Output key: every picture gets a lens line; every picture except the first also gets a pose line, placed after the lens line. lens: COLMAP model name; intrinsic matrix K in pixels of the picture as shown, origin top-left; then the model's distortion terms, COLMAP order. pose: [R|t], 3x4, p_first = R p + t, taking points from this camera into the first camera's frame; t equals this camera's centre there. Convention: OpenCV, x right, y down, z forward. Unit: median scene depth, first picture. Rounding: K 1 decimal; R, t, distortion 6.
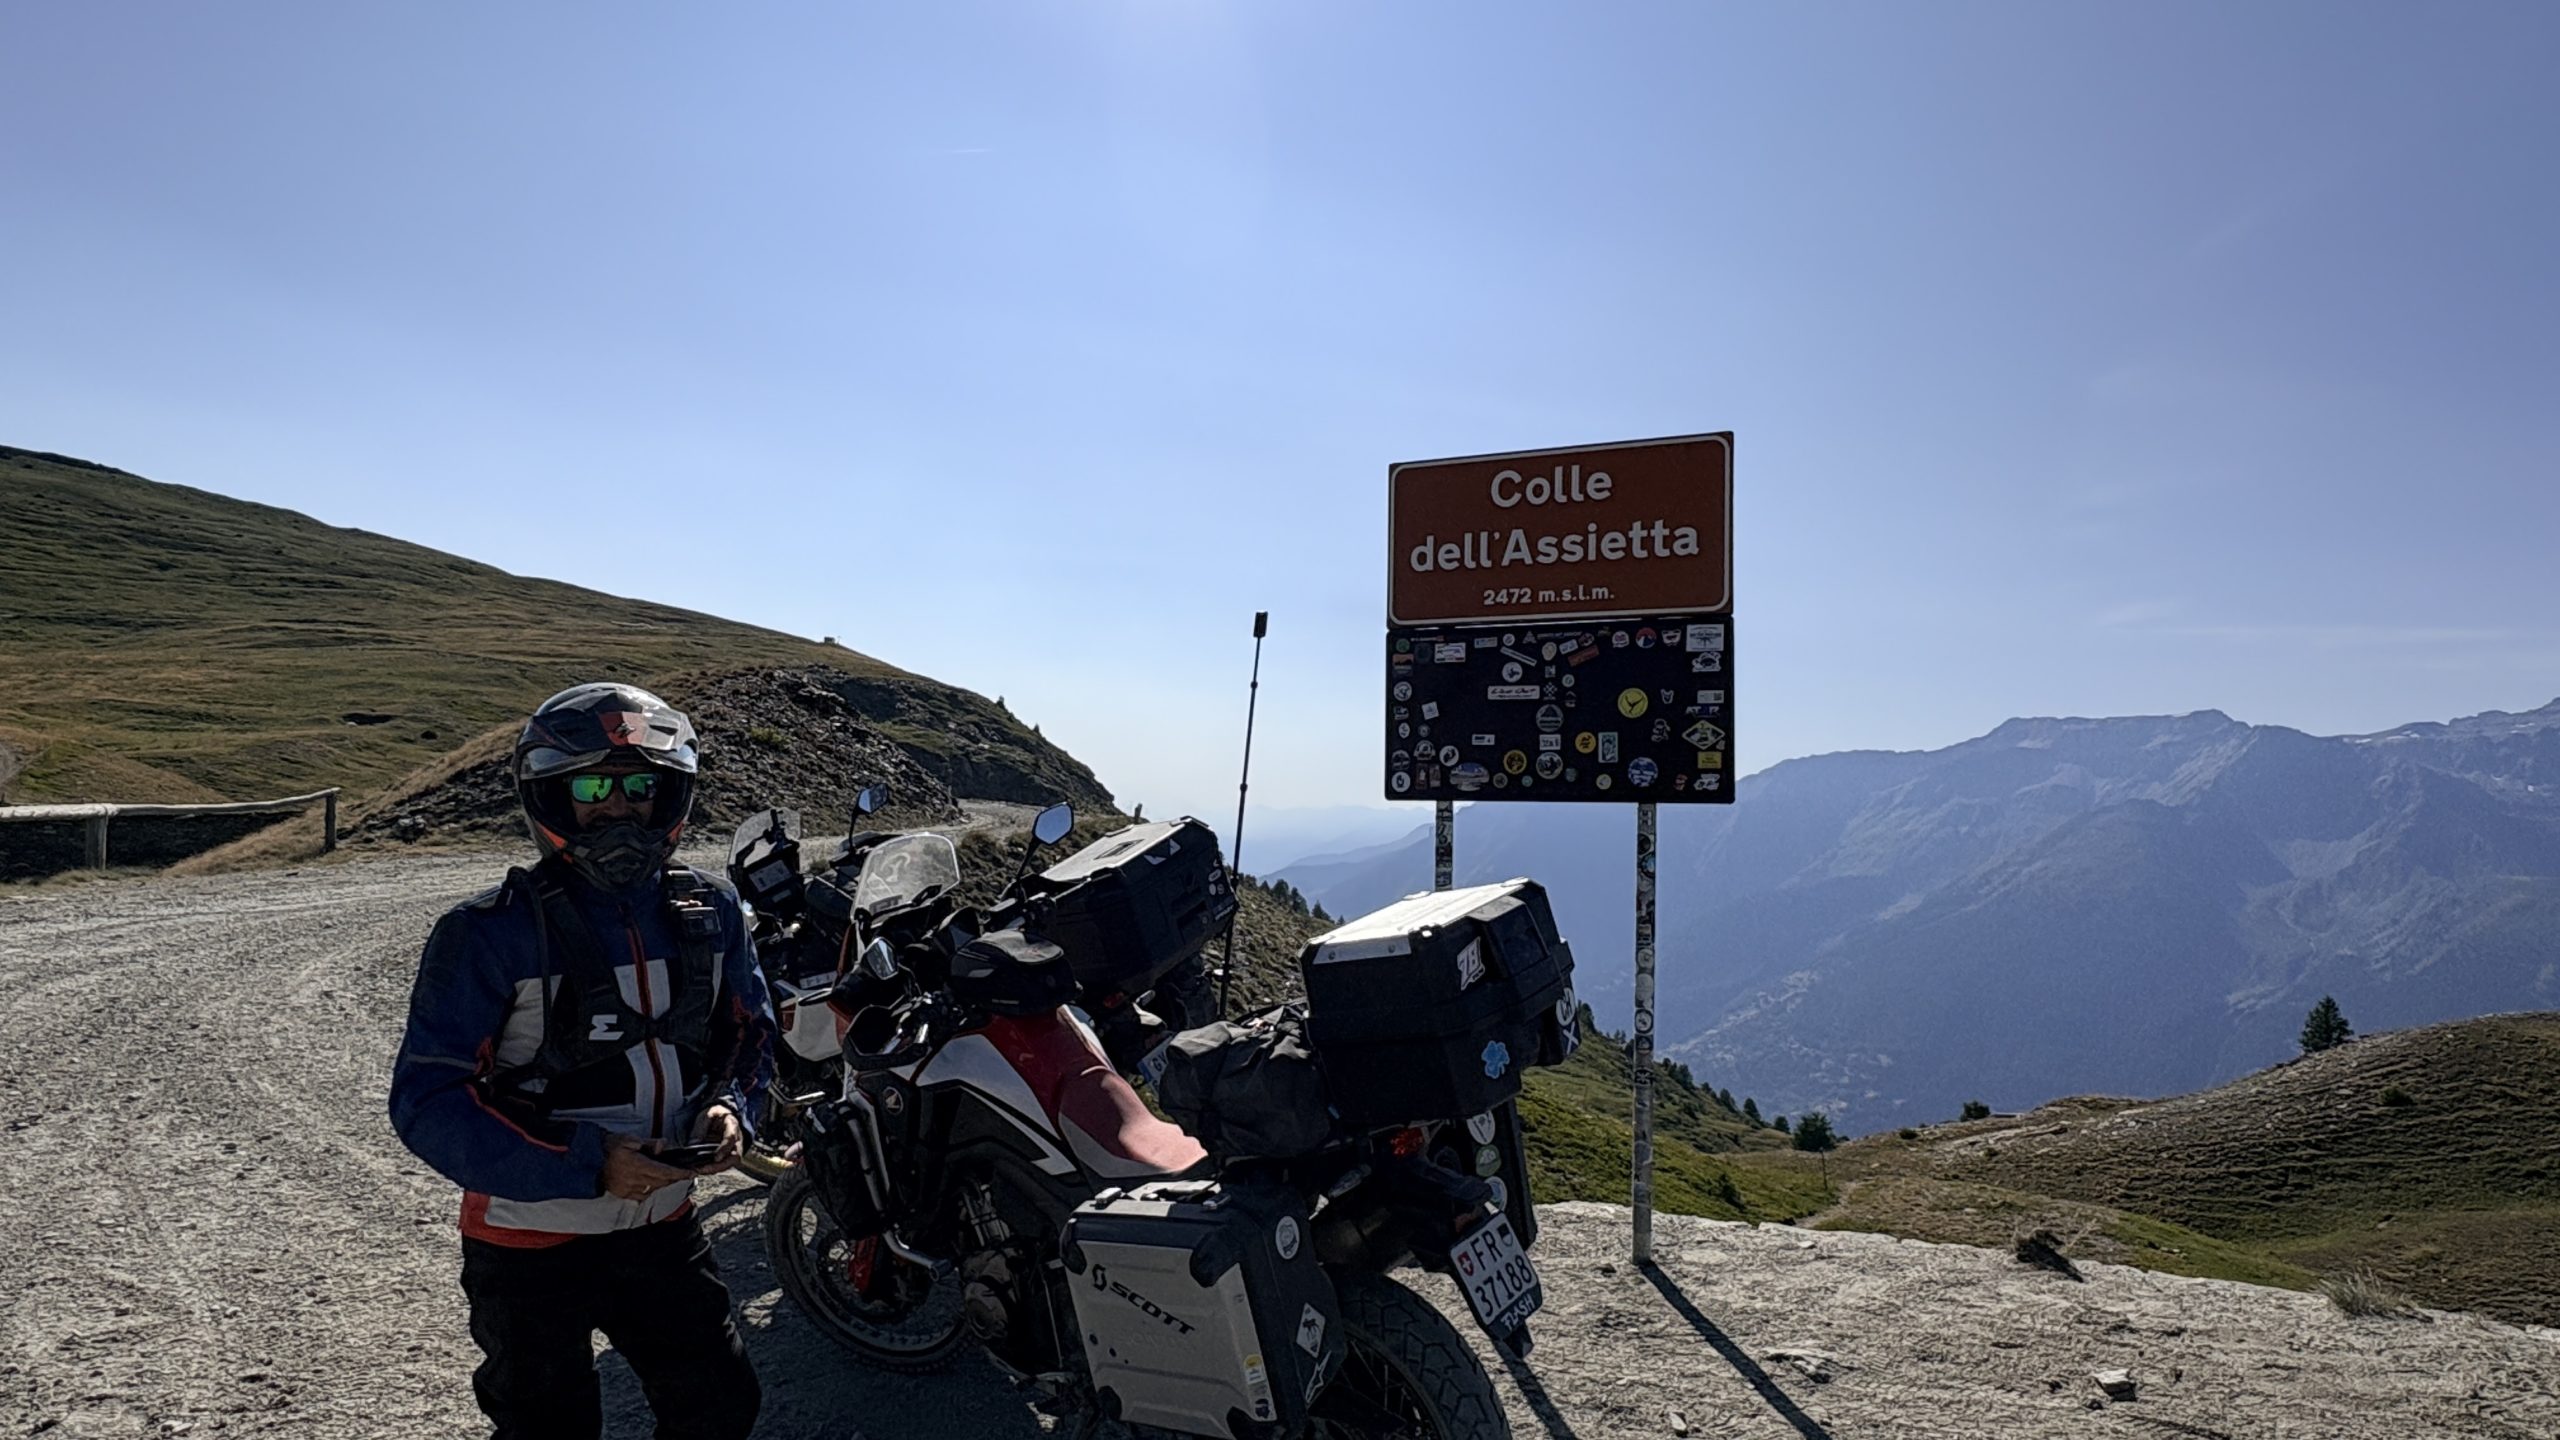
lens RADIAL K [[1515.6, 0, 1263.1], [0, 1515.6, 710.5], [0, 0, 1]] dist [-0.004393, 0.002764]
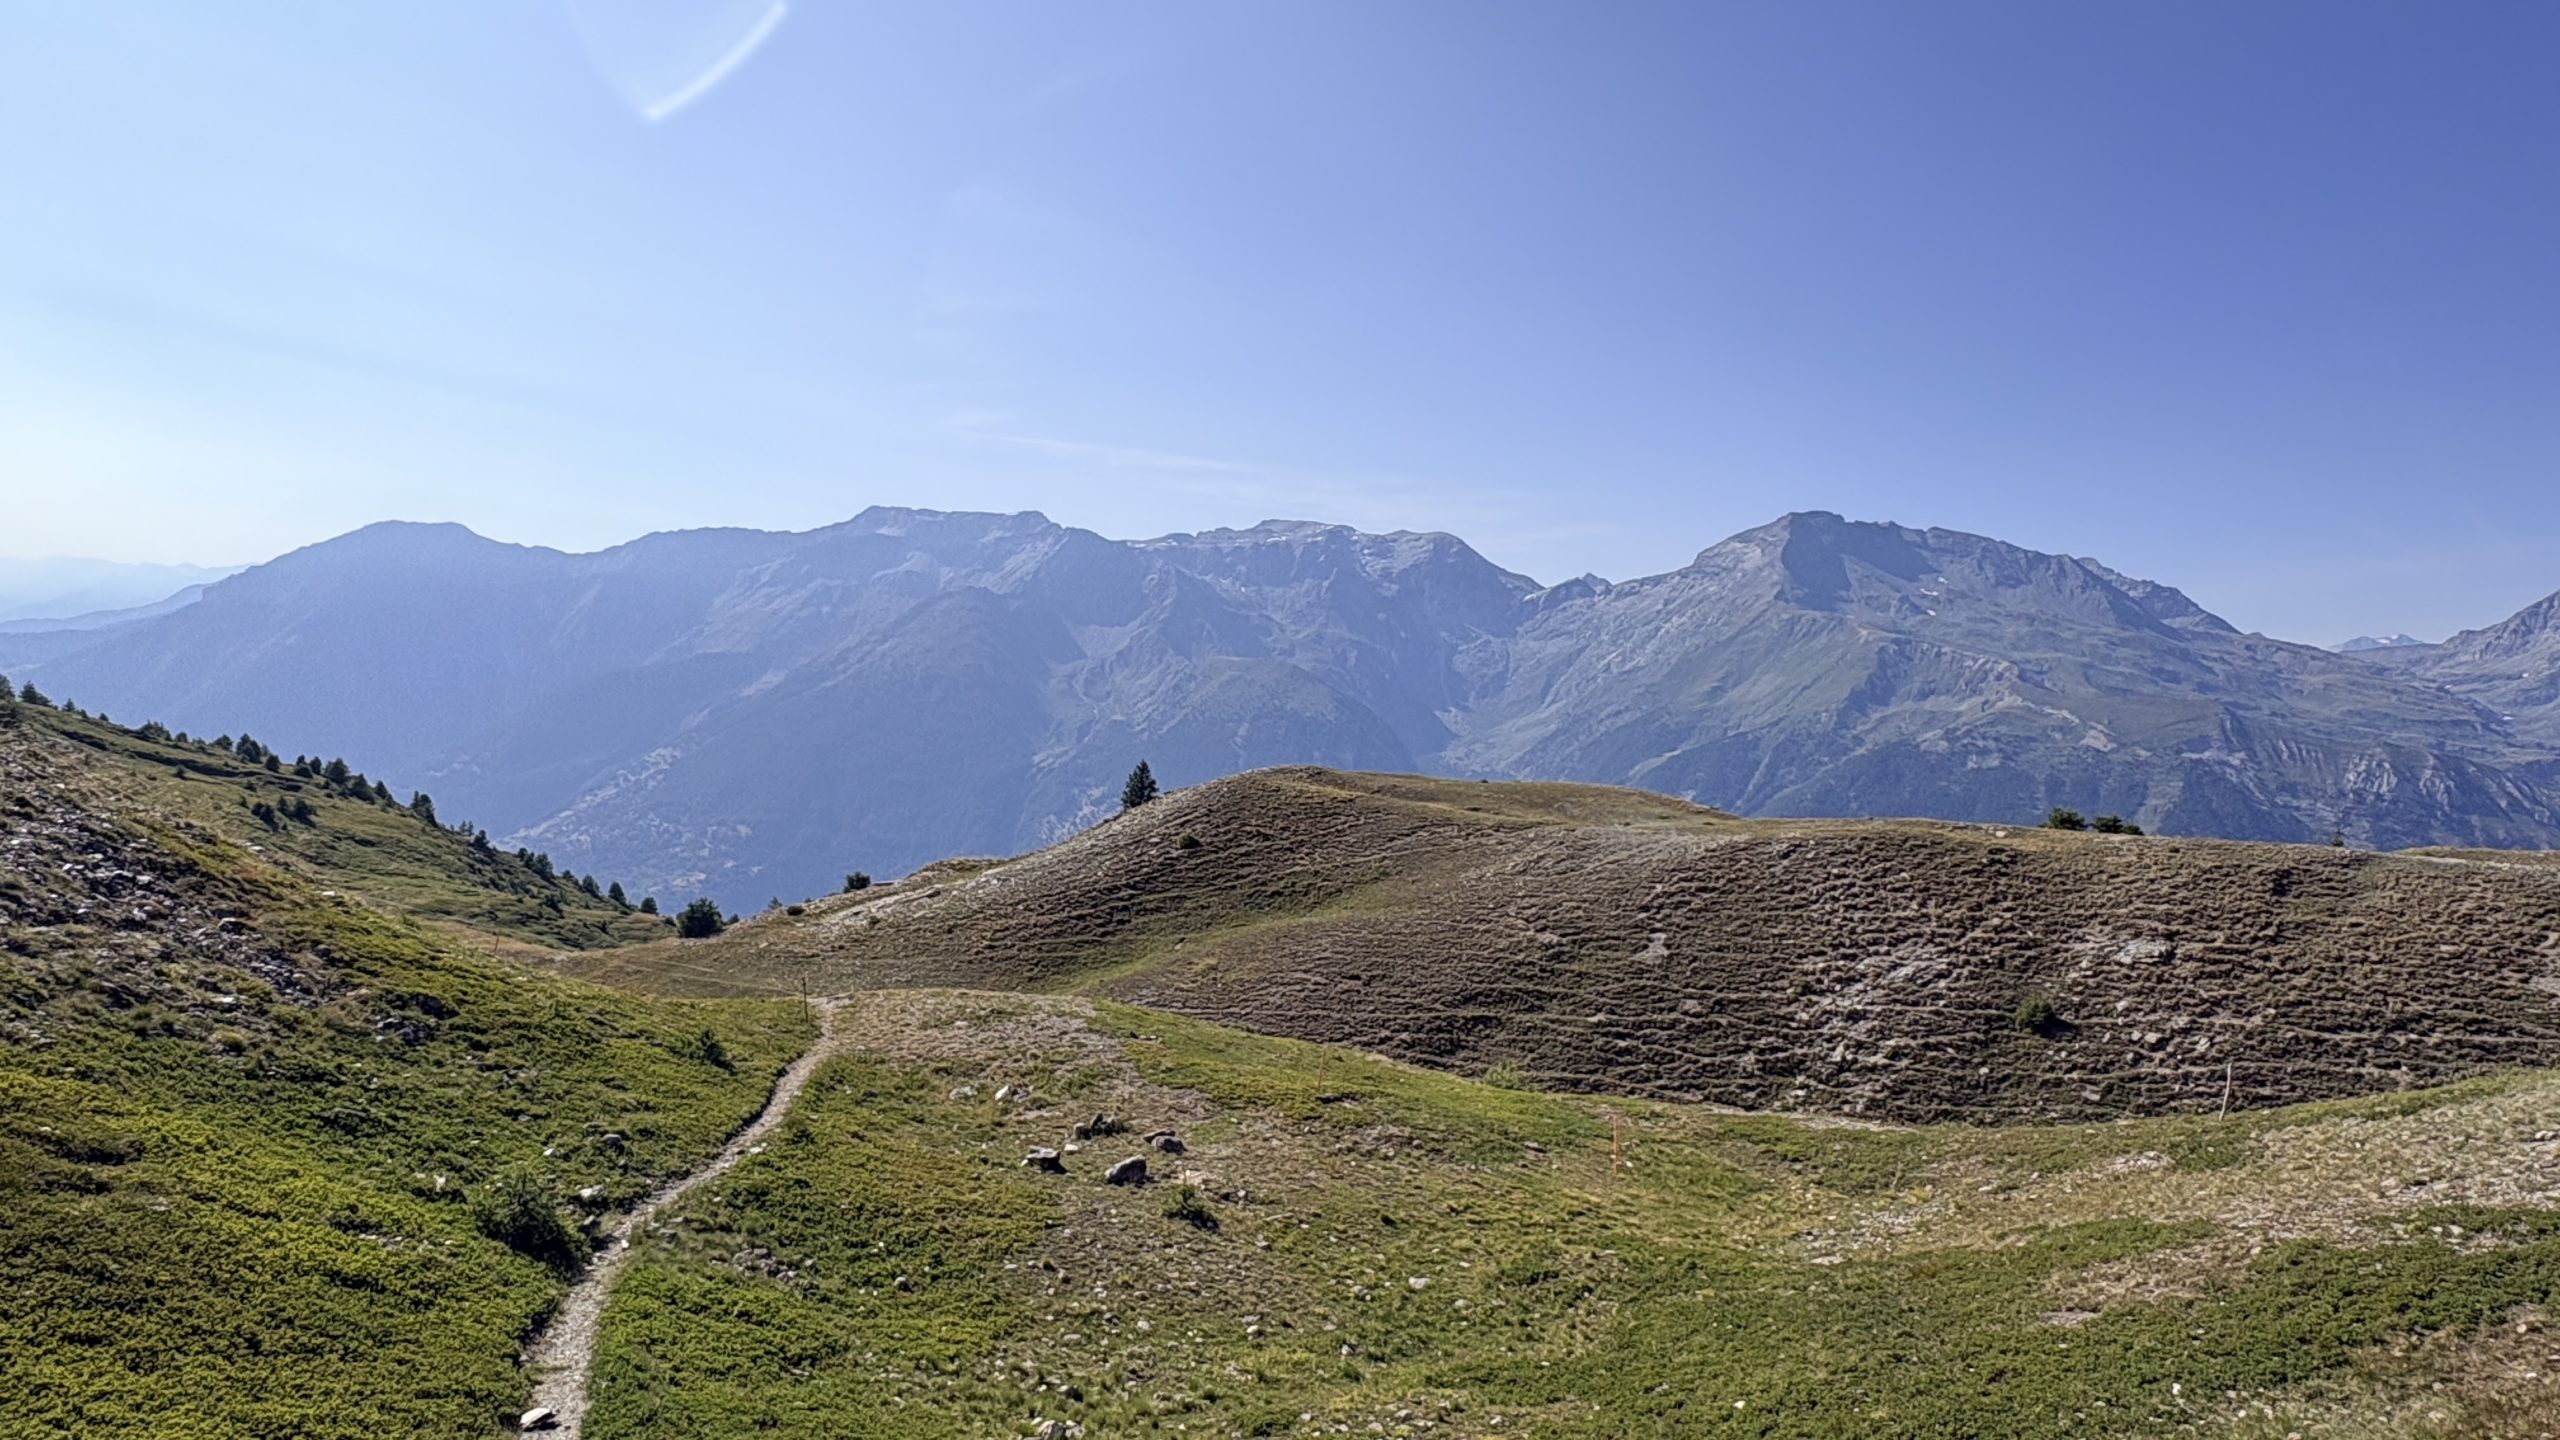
lens RADIAL K [[1515.6, 0, 1284.9], [0, 1515.6, 721.8], [0, 0, 1]] dist [-0.004393, 0.002764]
pose [[0.745669, -0.023023, 0.665919, -0.008074], [-0.079965, 0.989088, 0.123737, 0.010352], [-0.661501, -0.145517, 0.735691, 0.194790]]
